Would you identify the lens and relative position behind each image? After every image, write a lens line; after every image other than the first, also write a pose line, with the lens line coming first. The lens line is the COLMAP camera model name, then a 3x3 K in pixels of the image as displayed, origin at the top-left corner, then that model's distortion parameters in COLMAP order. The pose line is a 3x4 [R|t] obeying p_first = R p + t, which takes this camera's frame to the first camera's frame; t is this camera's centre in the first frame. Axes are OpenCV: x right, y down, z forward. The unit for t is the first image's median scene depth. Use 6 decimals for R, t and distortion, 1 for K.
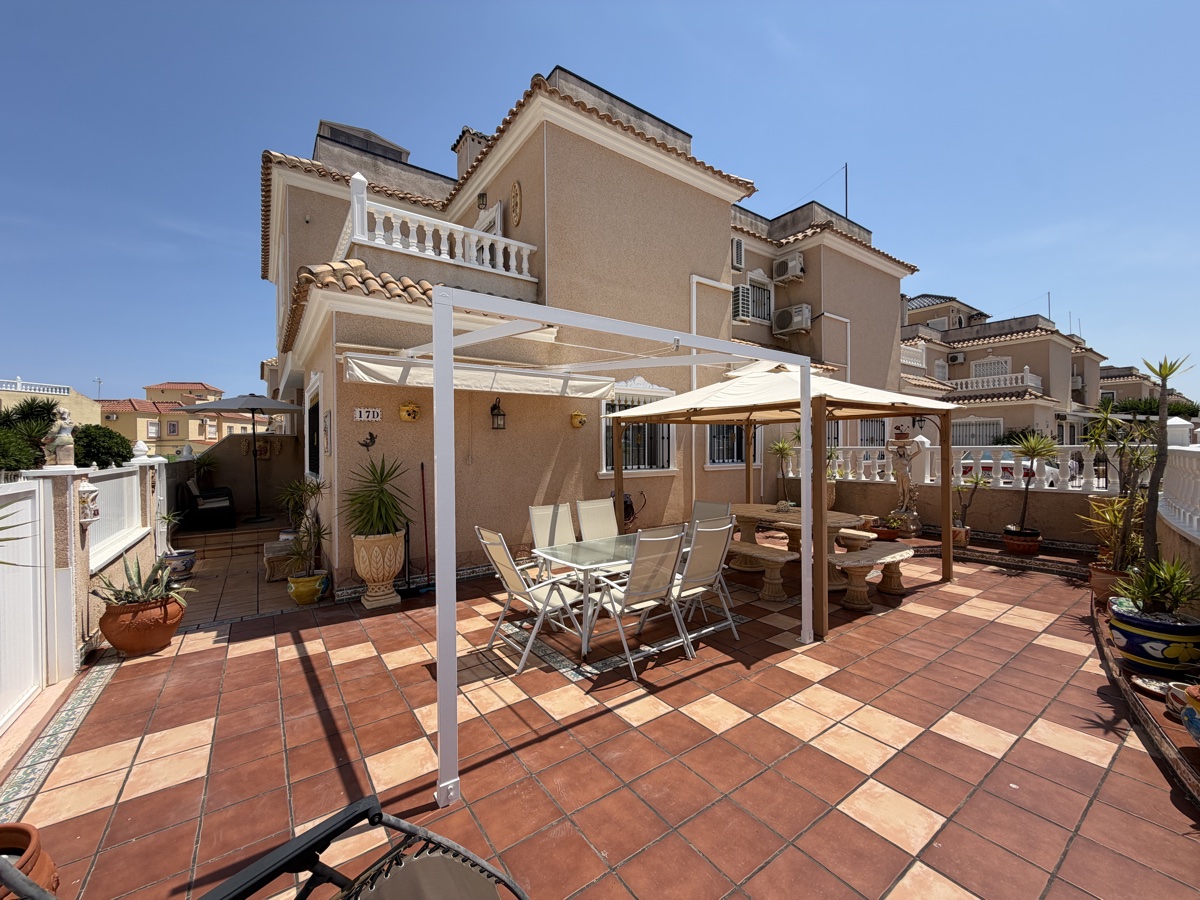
lens RADIAL K [[479.7, 0, 597.9], [0, 479.7, 451.0], [0, 0, 1]] dist [0.001701, -0.000030]
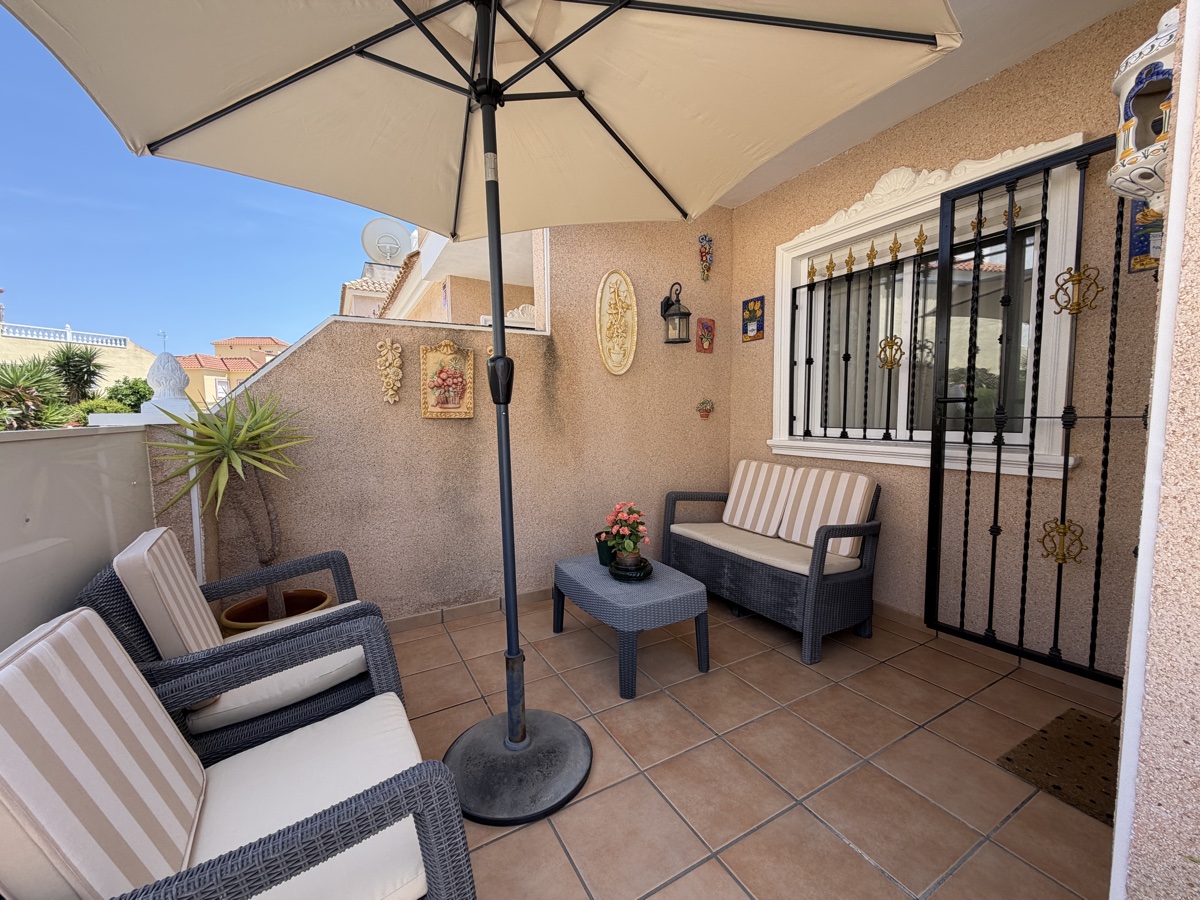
lens RADIAL K [[479.7, 0, 597.9], [0, 479.7, 451.0], [0, 0, 1]] dist [0.001701, -0.000030]
pose [[0.994697, 0.005844, -0.102685, -0.552768], [0.001887, 0.997180, 0.075030, 0.014019], [0.102834, -0.074826, 0.991880, 0.699866]]
